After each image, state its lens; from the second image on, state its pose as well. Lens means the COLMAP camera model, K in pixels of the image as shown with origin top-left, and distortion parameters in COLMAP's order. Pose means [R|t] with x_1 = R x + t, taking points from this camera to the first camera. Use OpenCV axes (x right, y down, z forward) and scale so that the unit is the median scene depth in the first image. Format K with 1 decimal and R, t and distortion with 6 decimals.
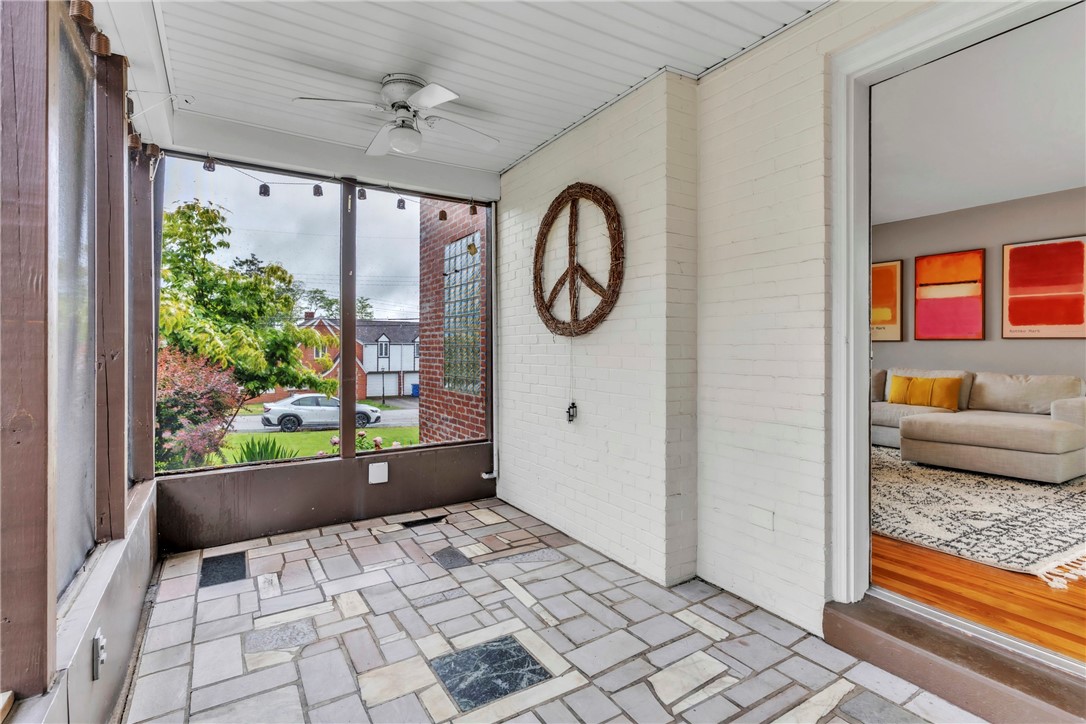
lens RADIAL K [[515.1, 0, 542.8], [0, 515.1, 353.8], [0, 0, 1]] dist [-0.001338, -0.000789]
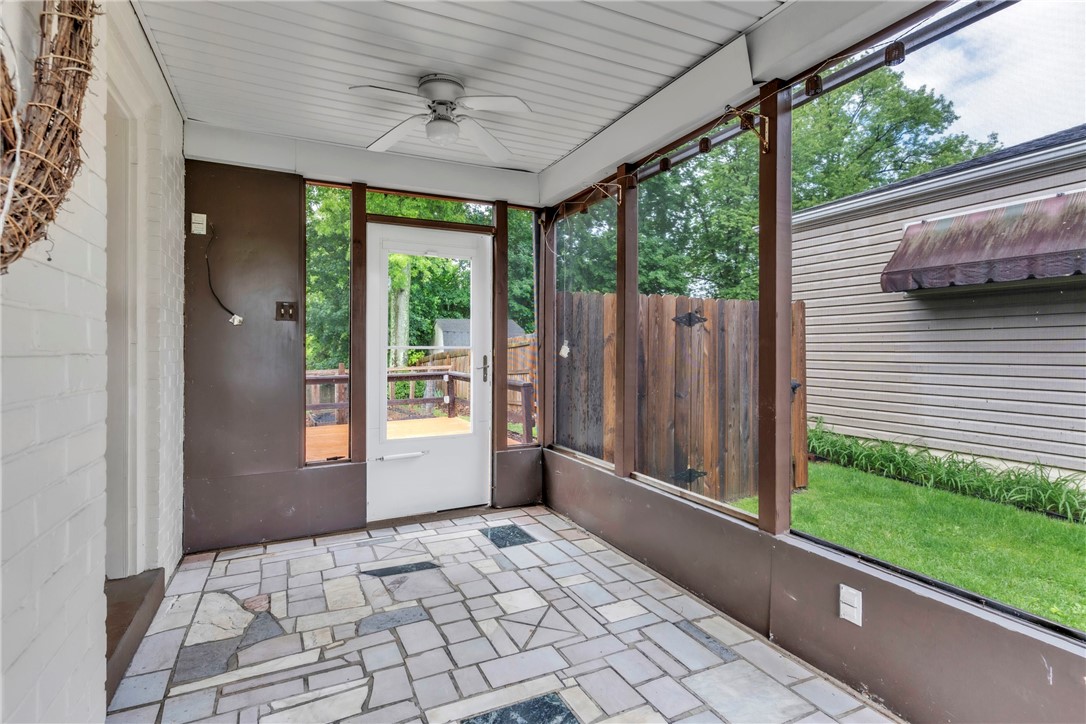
lens RADIAL K [[518.9, 0, 538.9], [0, 518.9, 355.6], [0, 0, 1]] dist [-0.000995, 0.000047]
pose [[-0.994924, -0.001760, 0.100611, -0.216175], [-0.000005, 0.999848, 0.017448, -0.026947], [-0.100626, 0.017359, -0.994773, 1.957244]]
